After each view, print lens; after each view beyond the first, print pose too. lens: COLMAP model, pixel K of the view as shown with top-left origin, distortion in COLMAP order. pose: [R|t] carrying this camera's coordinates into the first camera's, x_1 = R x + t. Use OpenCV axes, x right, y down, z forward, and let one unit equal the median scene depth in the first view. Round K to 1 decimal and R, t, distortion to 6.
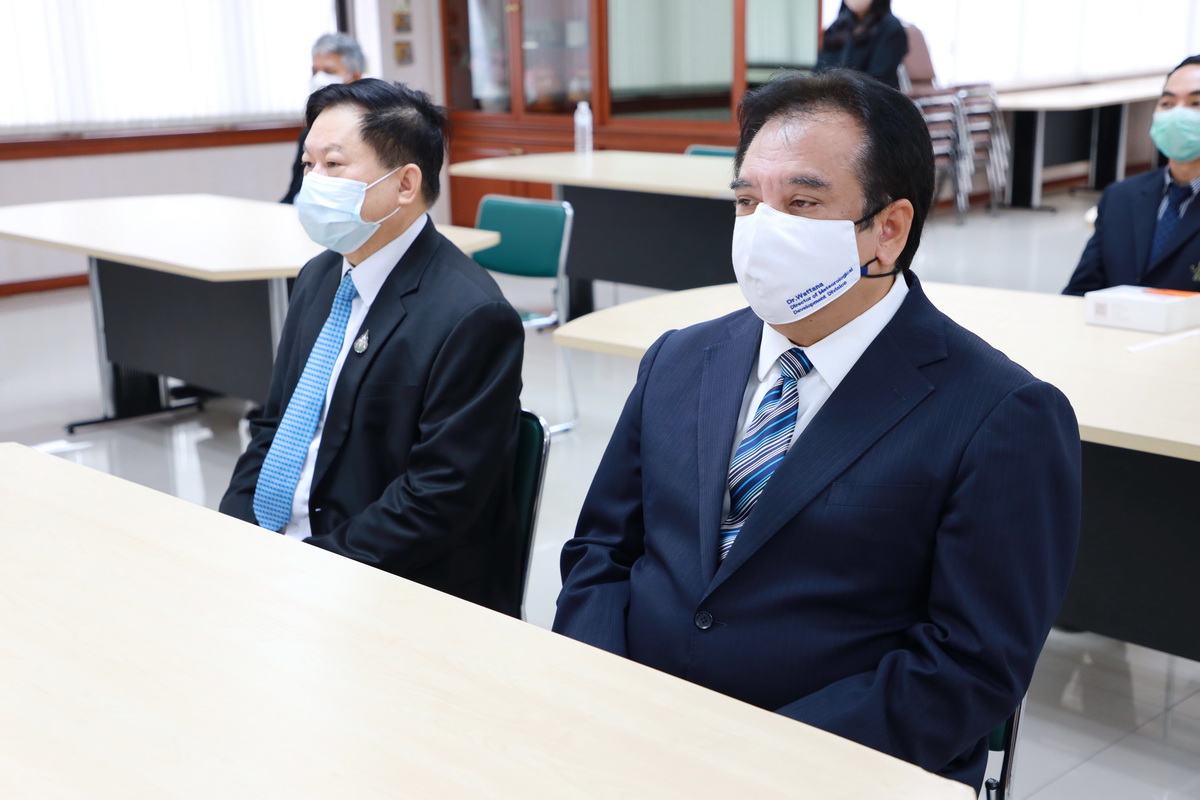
lens RADIAL K [[1738.3, 0, 599.8], [0, 1738.3, 399.8], [0, 0, 1]] dist [-0.120242, 0.000000]
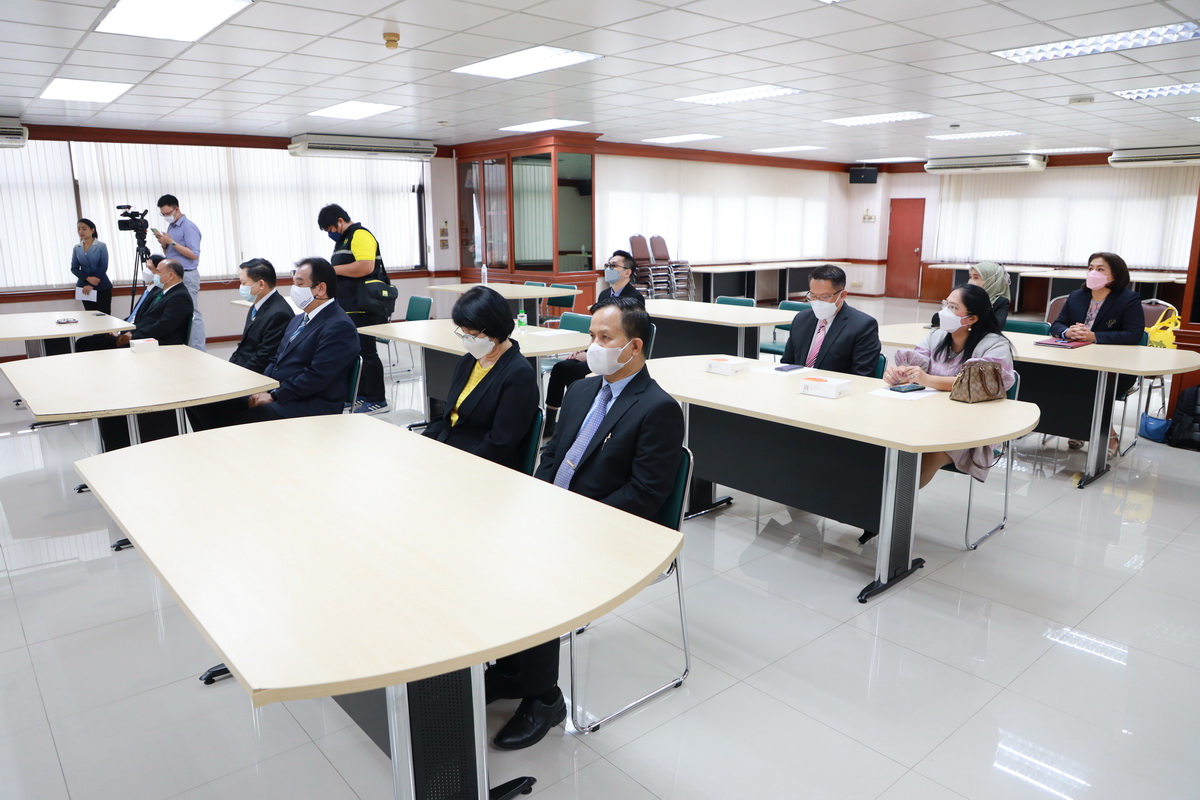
lens RADIAL K [[805.2, 0, 602.0], [0, 805.2, 398.8], [0, 0, 1]] dist [0.005524, 0.000338]
pose [[0.998150, 0.036192, -0.048856, 0.165966], [-0.036541, 0.999313, -0.006267, 0.029776], [0.048596, 0.008041, 0.998786, -0.185718]]
